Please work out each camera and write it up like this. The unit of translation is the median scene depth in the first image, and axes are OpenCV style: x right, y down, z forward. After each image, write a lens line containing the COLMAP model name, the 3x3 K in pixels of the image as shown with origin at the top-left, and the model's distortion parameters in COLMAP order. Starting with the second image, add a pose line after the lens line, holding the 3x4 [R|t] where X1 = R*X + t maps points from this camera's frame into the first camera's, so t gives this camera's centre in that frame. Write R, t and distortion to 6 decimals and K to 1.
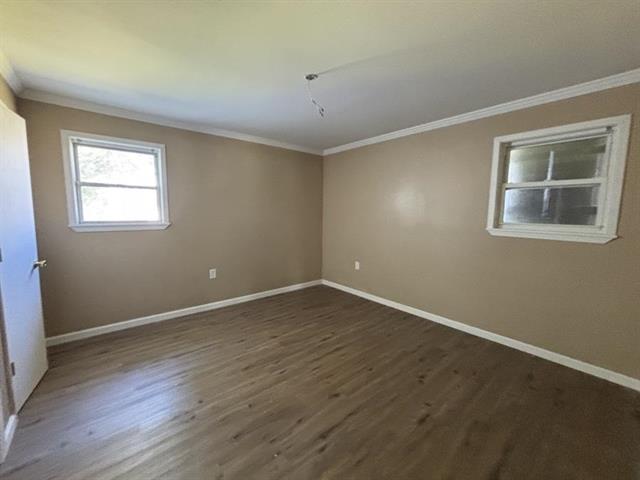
lens RADIAL K [[257.3, 0, 316.5], [0, 257.3, 237.9], [0, 0, 1]] dist [0.010002, -0.000139]
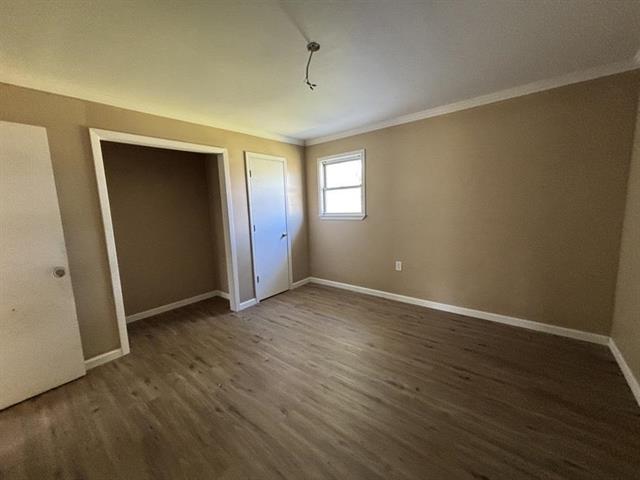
lens RADIAL K [[257.3, 0, 322.5], [0, 257.3, 240.7], [0, 0, 1]] dist [0.010002, -0.000139]
pose [[0.188820, 0.119459, -0.974719, 0.658817], [-0.056716, 0.992243, 0.110620, -0.067413], [0.980372, 0.034395, 0.194131, 0.672207]]
